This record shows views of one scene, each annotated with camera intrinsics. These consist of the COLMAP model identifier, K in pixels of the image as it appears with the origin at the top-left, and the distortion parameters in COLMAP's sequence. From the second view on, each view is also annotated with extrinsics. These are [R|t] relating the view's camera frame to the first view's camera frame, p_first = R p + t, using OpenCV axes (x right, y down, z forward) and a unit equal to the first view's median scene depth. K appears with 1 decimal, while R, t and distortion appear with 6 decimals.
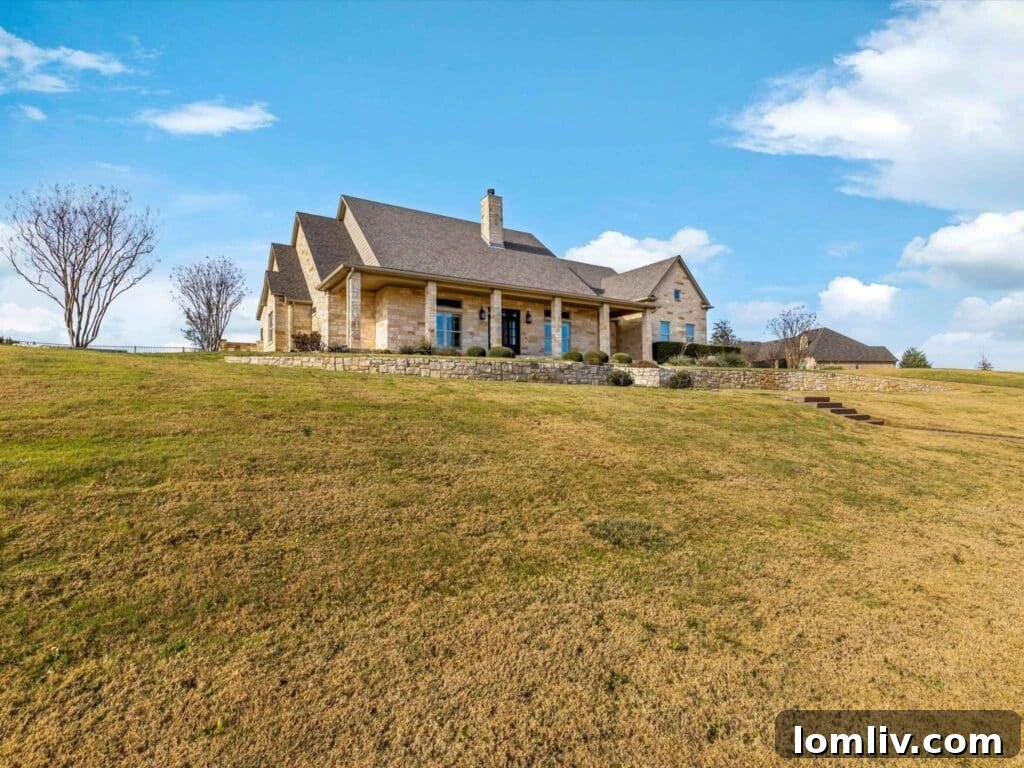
lens RADIAL K [[528.7, 0, 515.5], [0, 528.7, 379.8], [0, 0, 1]] dist [0.003291, 0.000678]
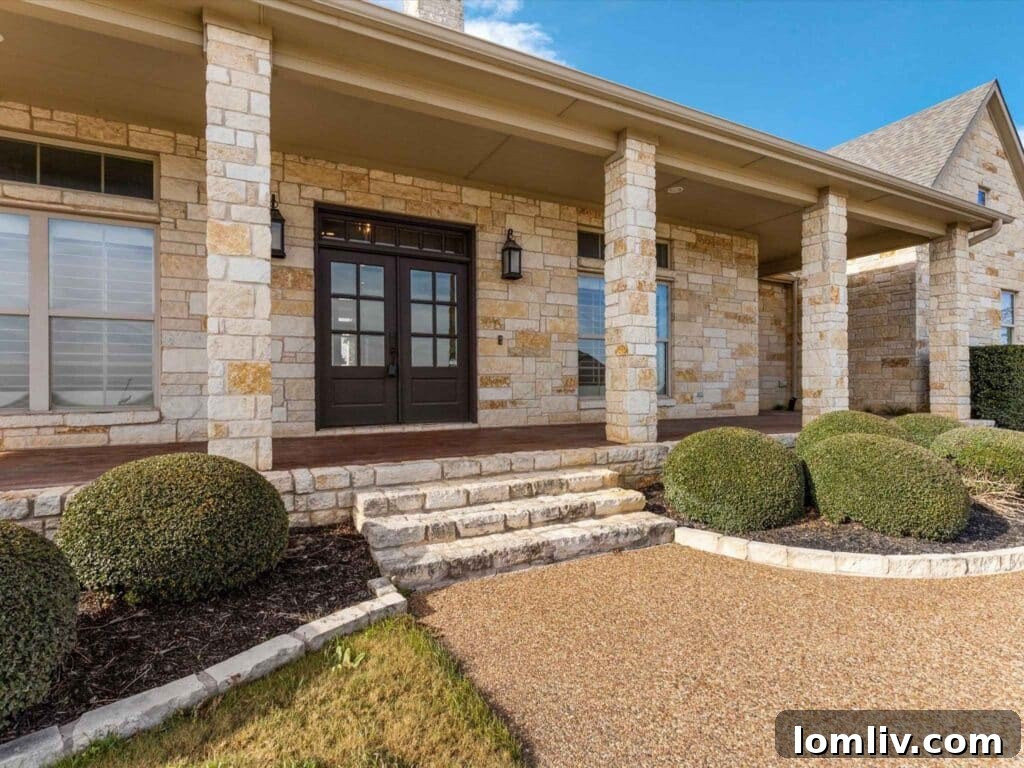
lens RADIAL K [[528.7, 0, 515.5], [0, 528.7, 379.8], [0, 0, 1]] dist [0.003291, 0.000678]
pose [[0.995864, 0.003539, -0.090785, 0.048670], [-0.001067, 0.999628, 0.027267, -0.066353], [0.090847, -0.027057, 0.995497, 0.746232]]
